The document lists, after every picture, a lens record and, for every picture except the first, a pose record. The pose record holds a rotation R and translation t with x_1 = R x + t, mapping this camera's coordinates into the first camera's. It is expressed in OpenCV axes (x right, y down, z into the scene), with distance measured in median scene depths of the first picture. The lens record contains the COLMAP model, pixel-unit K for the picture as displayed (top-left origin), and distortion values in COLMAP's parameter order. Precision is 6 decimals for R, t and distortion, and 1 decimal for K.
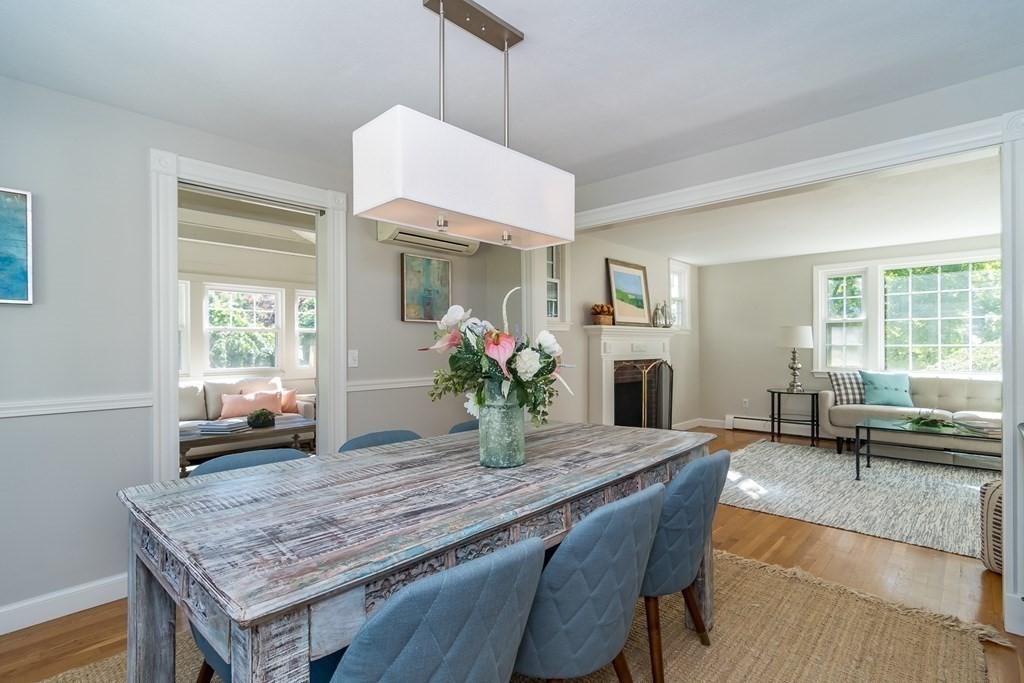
lens RADIAL K [[495.6, 0, 517.3], [0, 495.6, 350.1], [0, 0, 1]] dist [-0.000700, 0.000086]
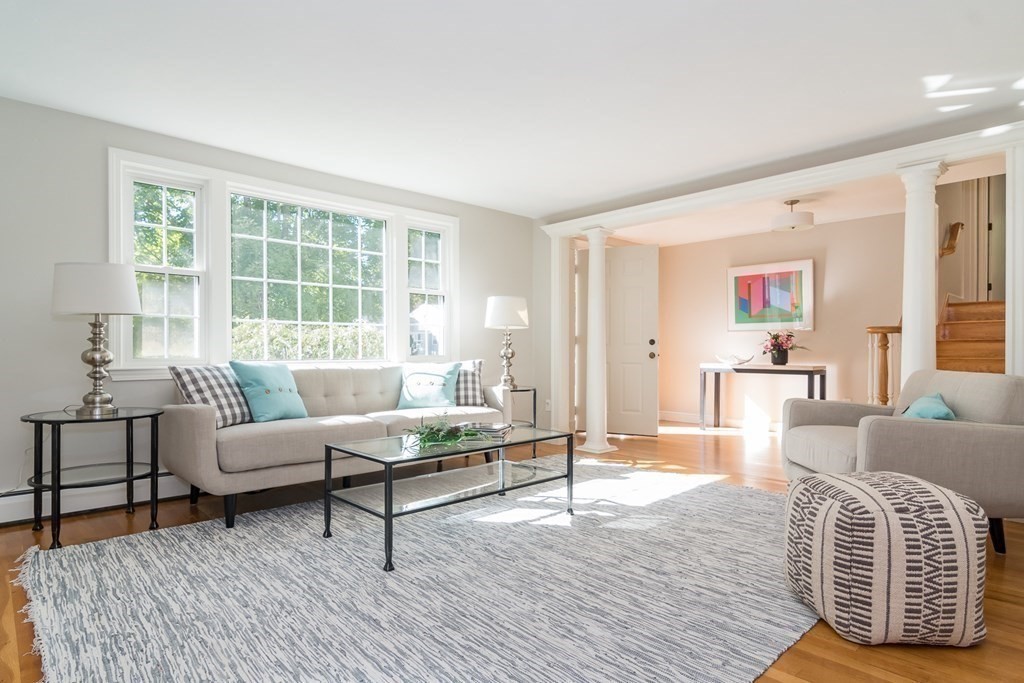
lens RADIAL K [[559.2, 0, 505.5], [0, 559.2, 362.3], [0, 0, 1]] dist [-0.027605, -0.001487]
pose [[0.072117, -0.015255, 0.997280, 0.105395], [0.006280, 0.999870, 0.014840, 0.033779], [-0.997376, 0.005193, 0.072203, 0.634177]]
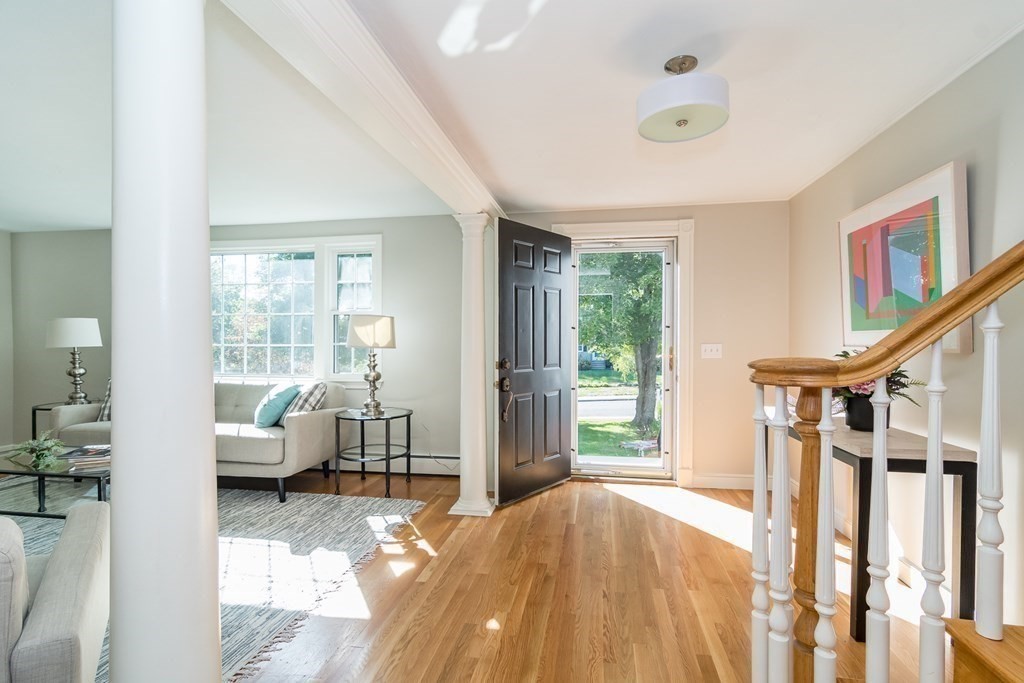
lens RADIAL K [[495.6, 0, 511.4], [0, 495.6, 346.5], [0, 0, 1]] dist [-0.000700, 0.000086]
pose [[0.839982, 0.001967, 0.542611, 0.743805], [-0.003481, 0.999992, 0.001764, -0.010580], [-0.542604, -0.003371, 0.839982, 0.002919]]
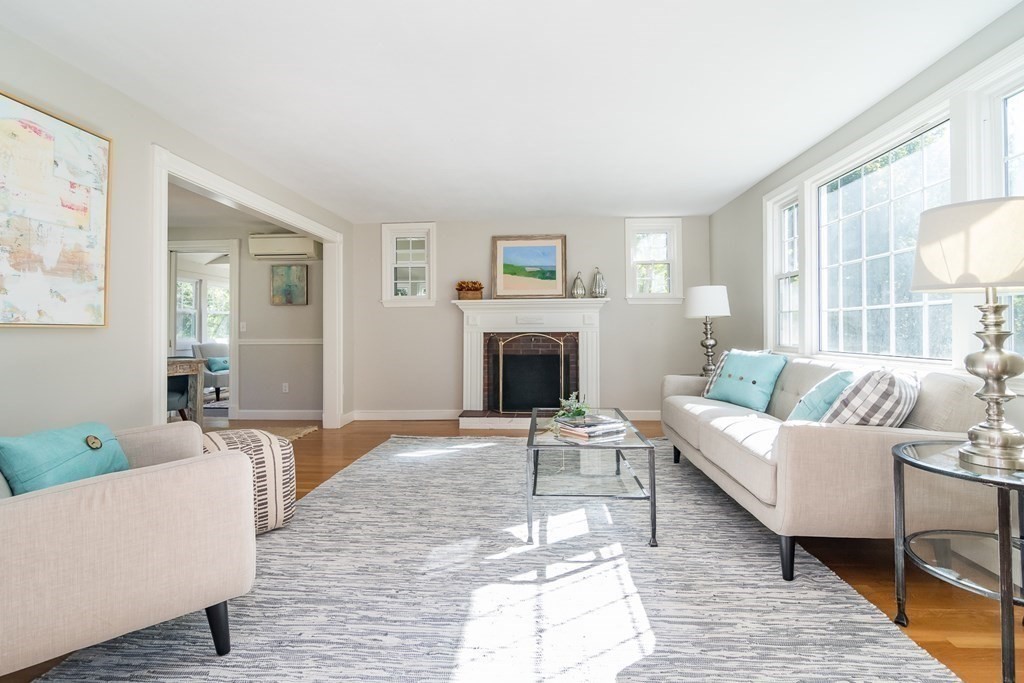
lens RADIAL K [[511.4, 0, 512.9], [0, 511.4, 326.9], [0, 0, 1]] dist [-0.002626, -0.000600]
pose [[0.633455, -0.003760, -0.773771, 1.005463], [-0.003126, 0.999968, -0.007418, 0.016330], [0.773773, 0.007118, 0.633423, 0.321476]]
